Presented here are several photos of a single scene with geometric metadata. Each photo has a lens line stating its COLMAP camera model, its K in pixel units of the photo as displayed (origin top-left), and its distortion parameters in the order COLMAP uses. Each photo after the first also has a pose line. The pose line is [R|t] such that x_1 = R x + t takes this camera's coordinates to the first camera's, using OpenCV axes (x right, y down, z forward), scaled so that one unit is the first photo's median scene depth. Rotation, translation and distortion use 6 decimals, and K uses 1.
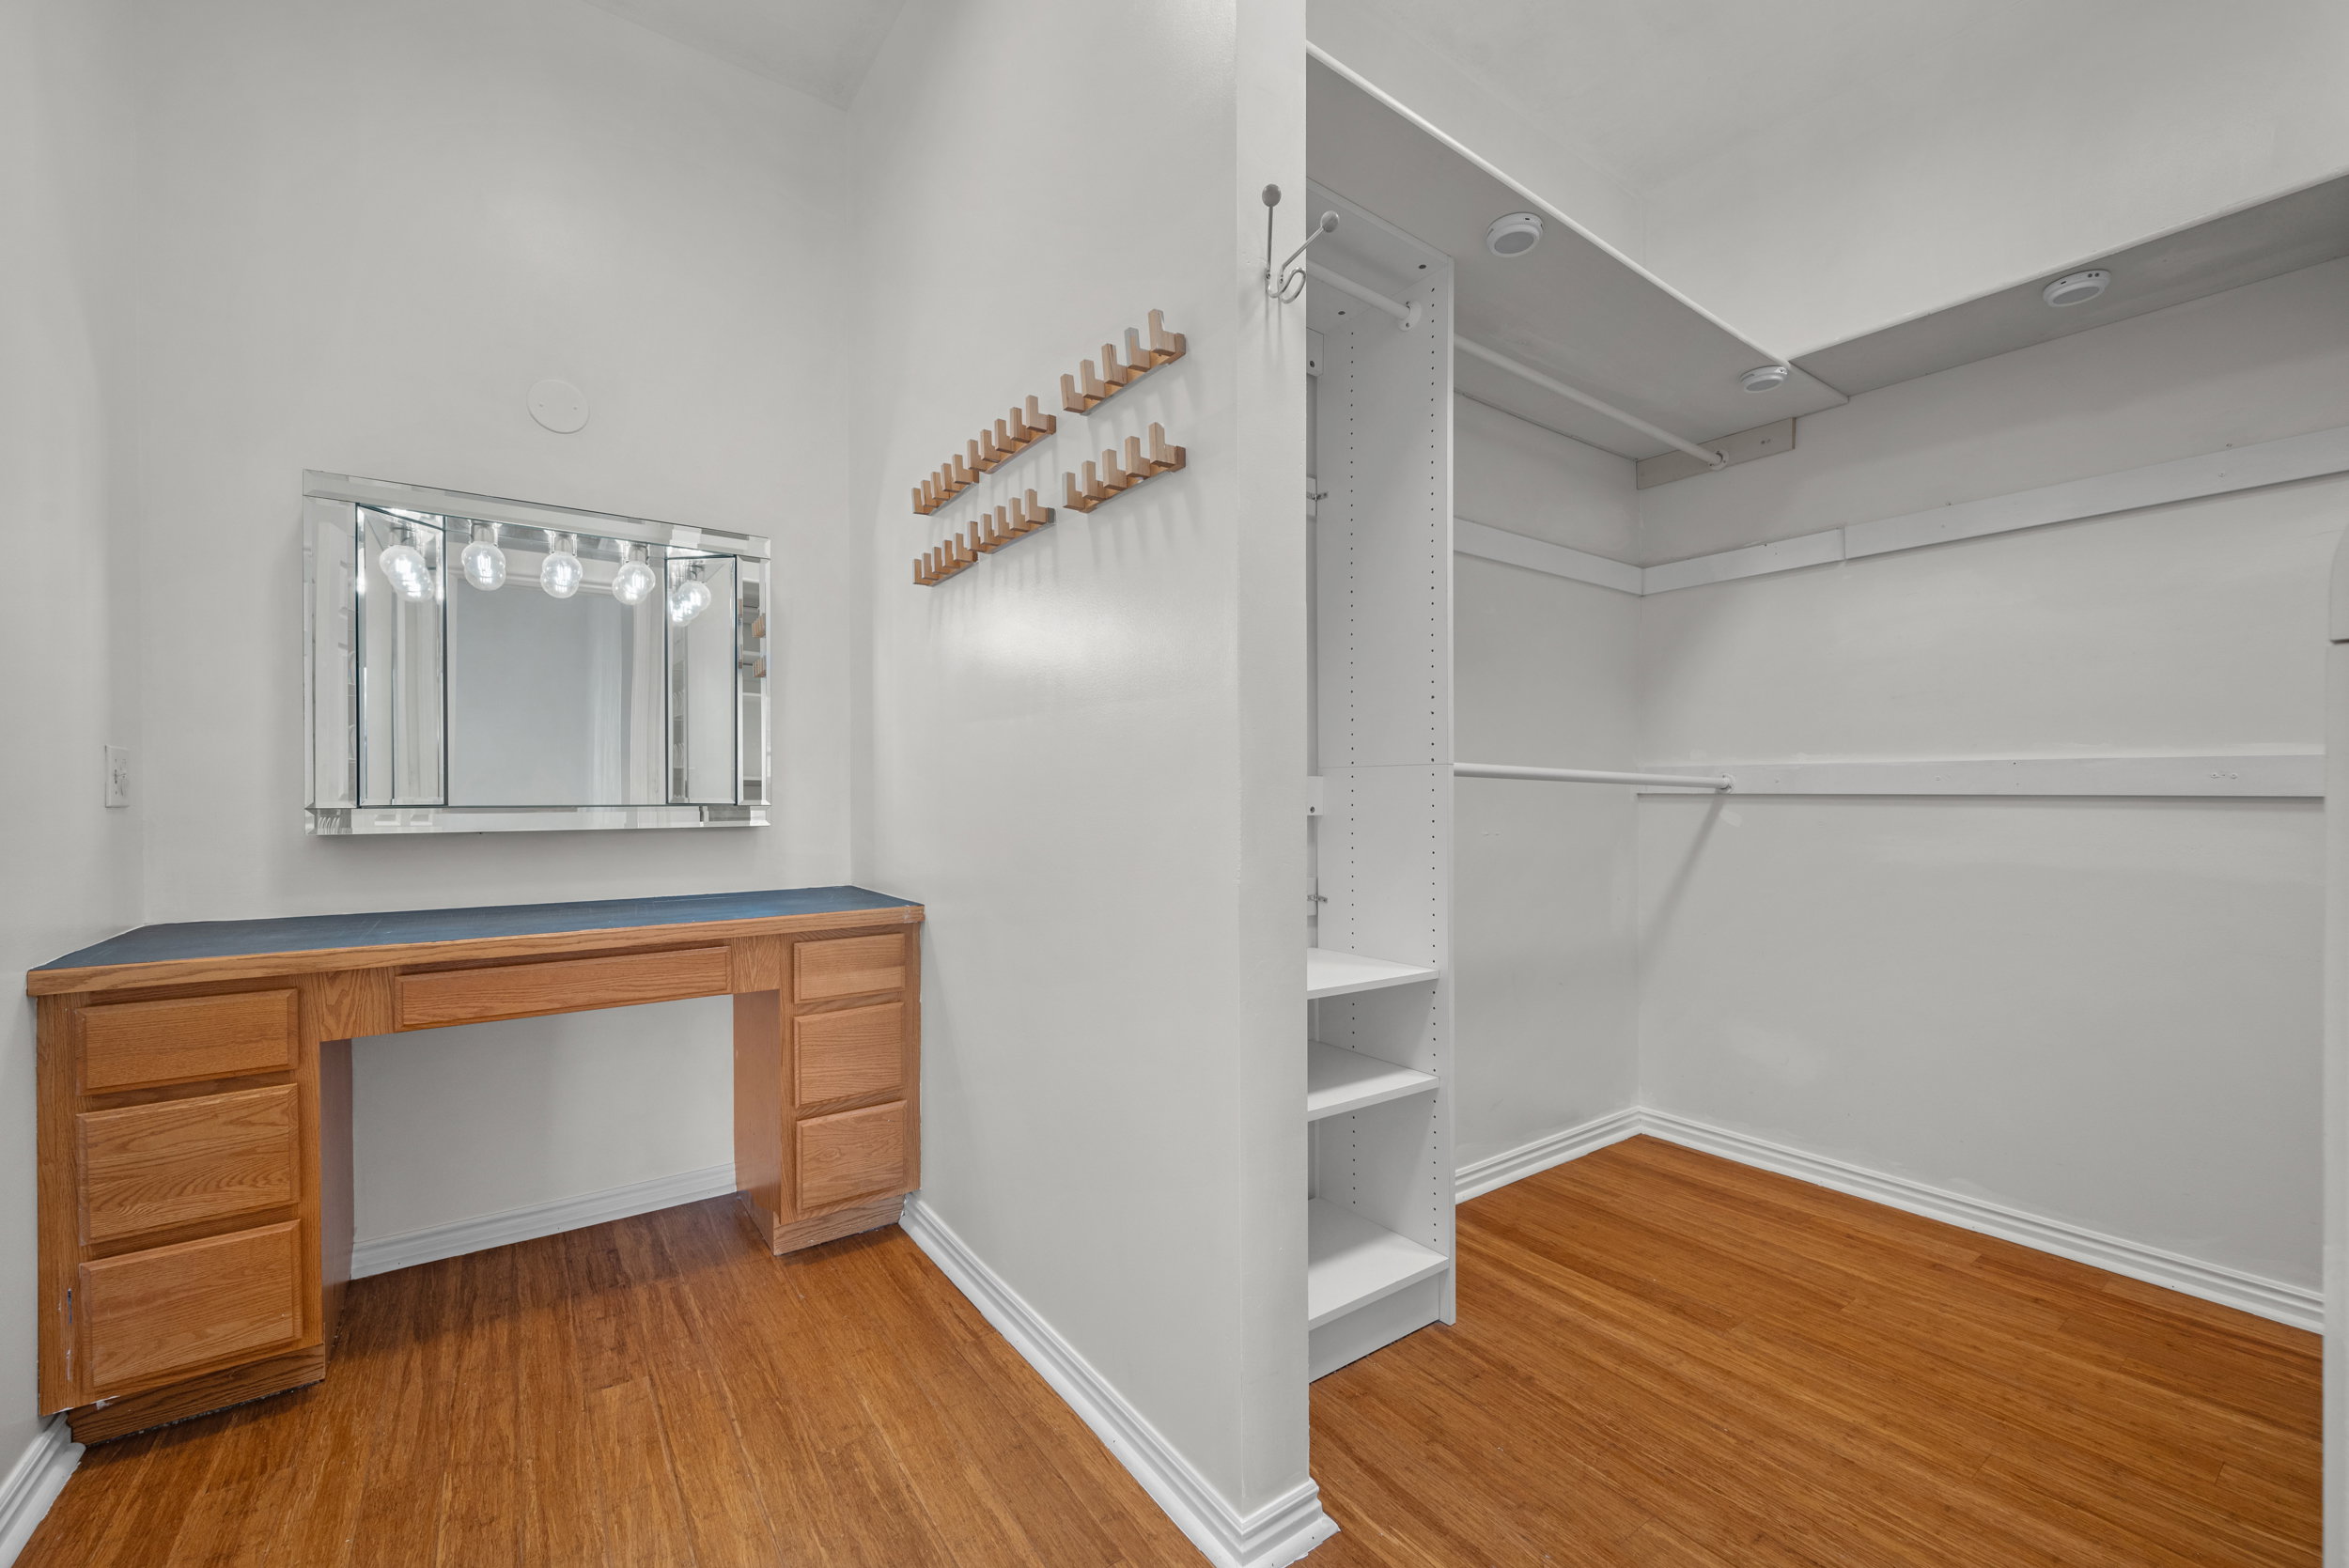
lens RADIAL K [[929.2, 0, 1184.4], [0, 929.2, 792.7], [0, 0, 1]] dist [0.003613, -0.000142]
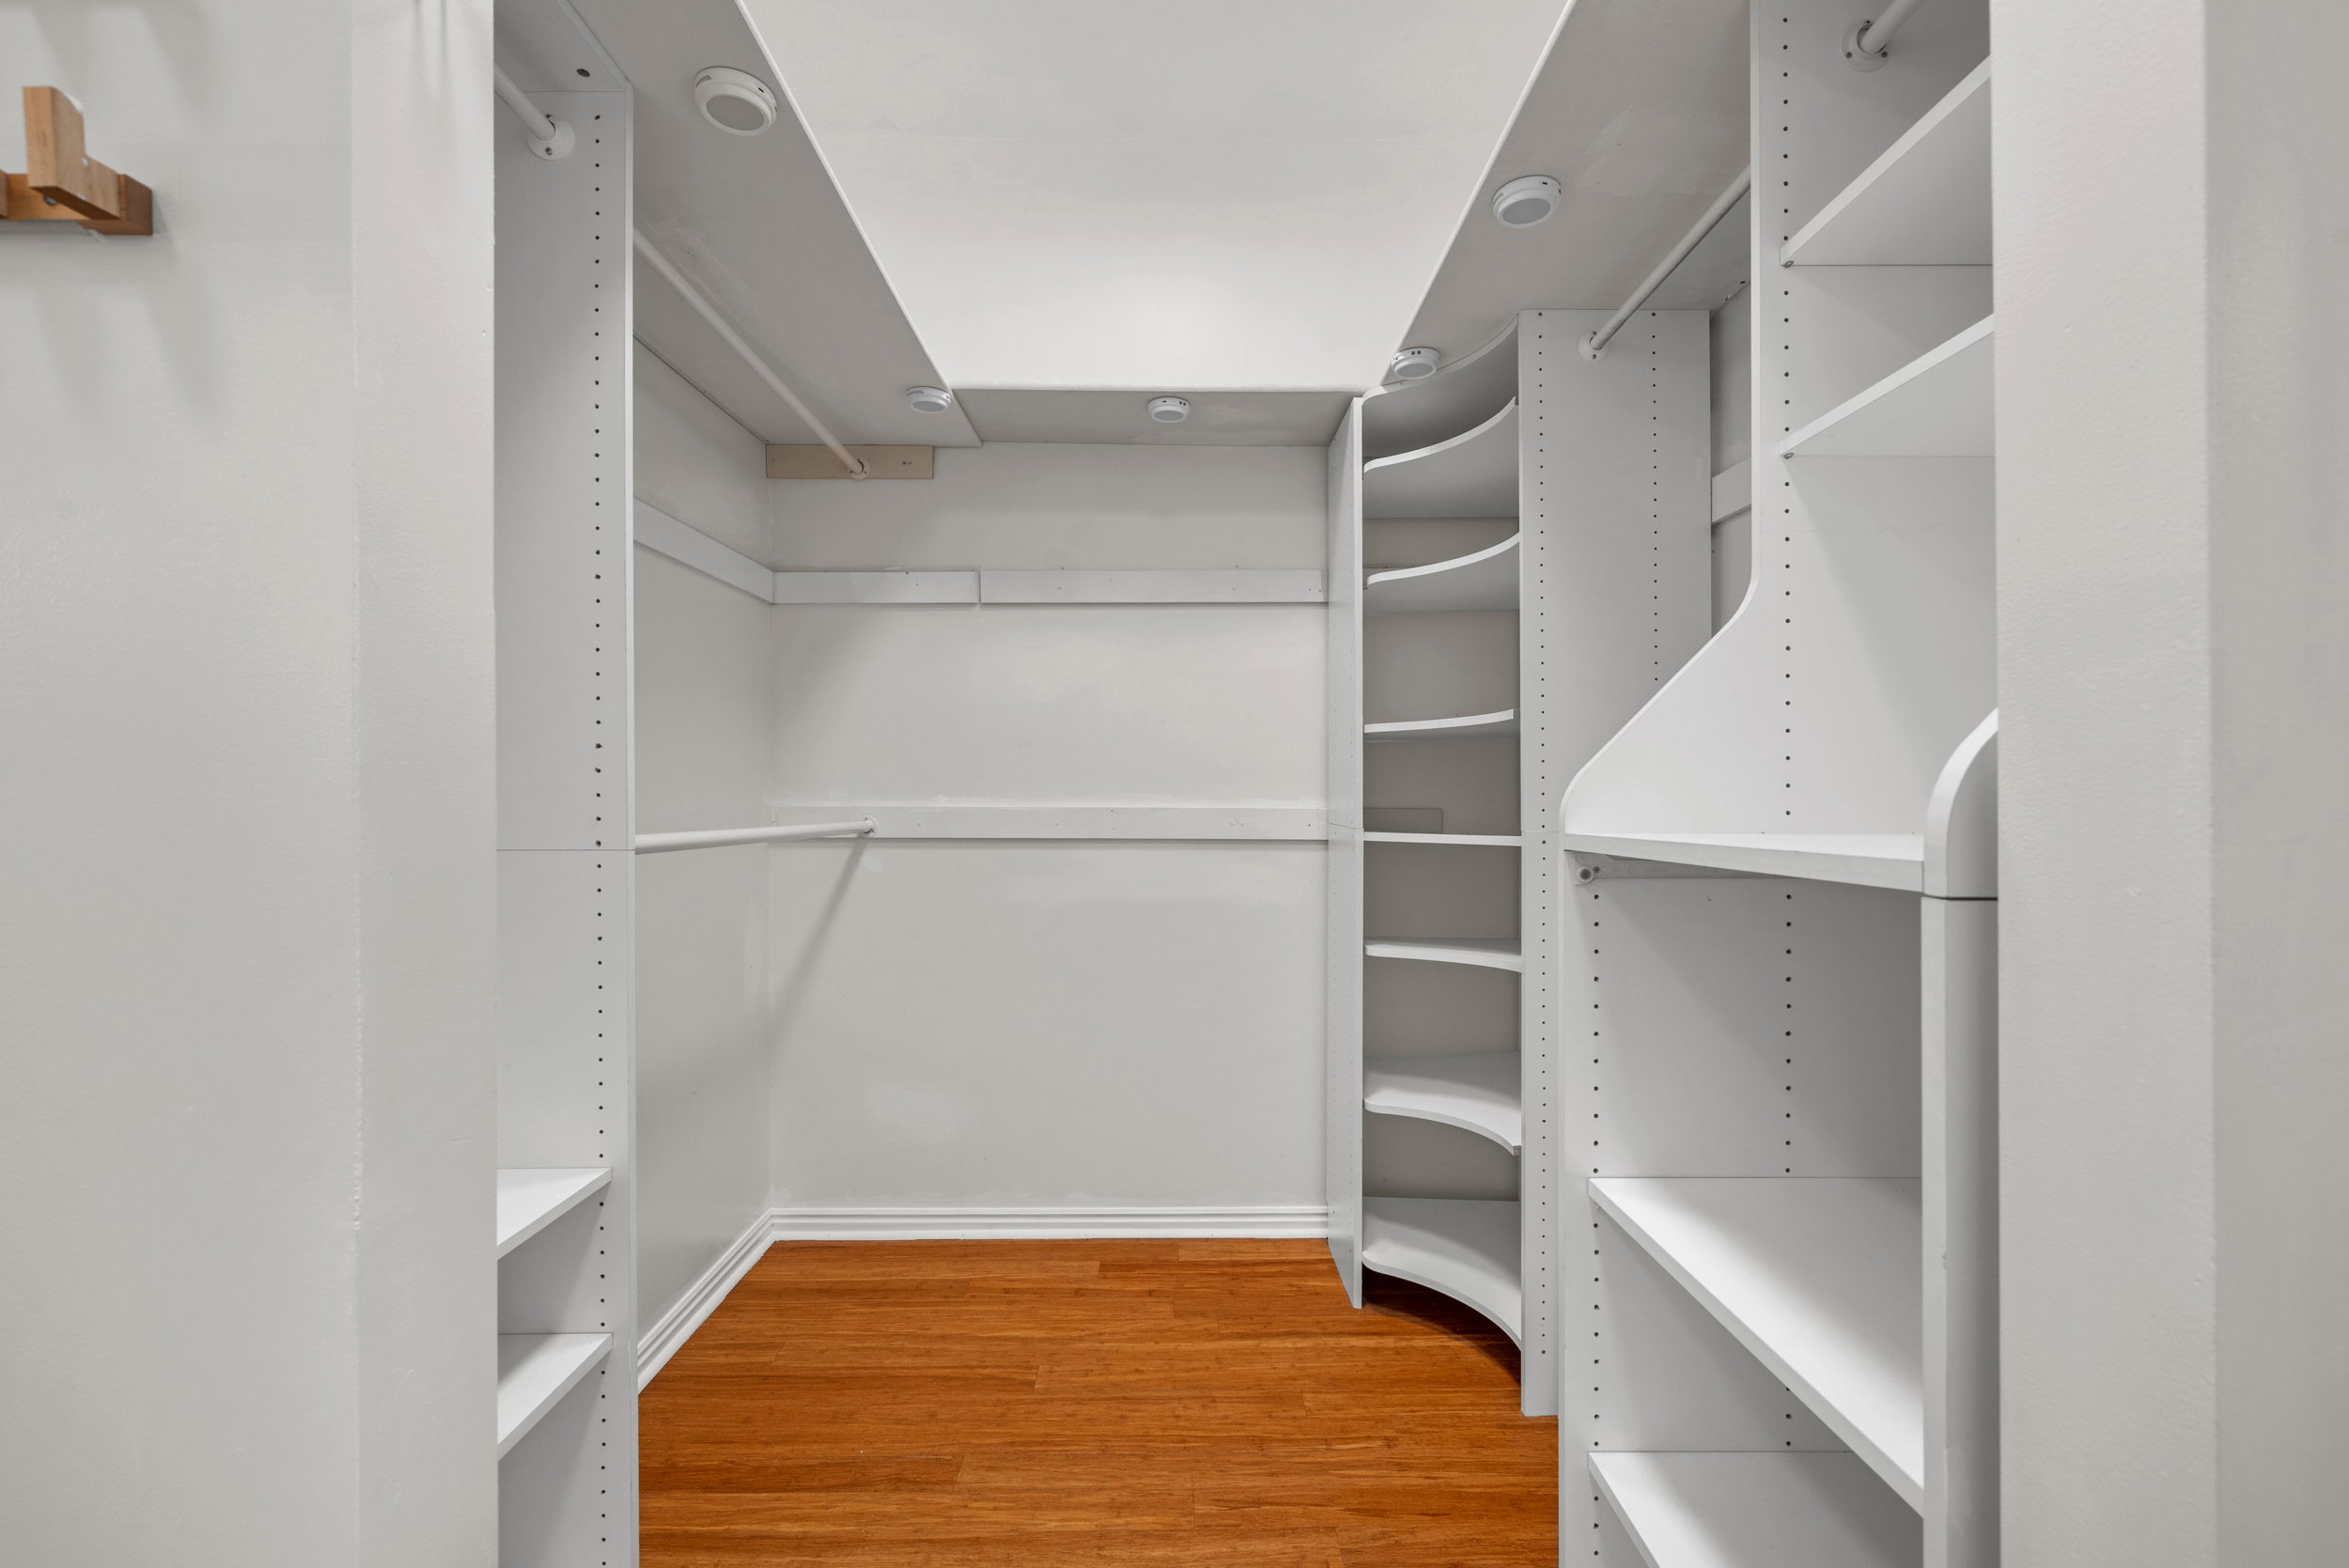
lens RADIAL K [[1016.6, 0, 1178.0], [0, 1016.6, 782.2], [0, 0, 1]] dist [-0.000447, 0.000415]
pose [[0.585074, 0.000924, 0.810979, -0.061693], [0.002501, 0.999993, -0.002944, -0.066014], [-0.810976, 0.003751, 0.585067, 0.231136]]
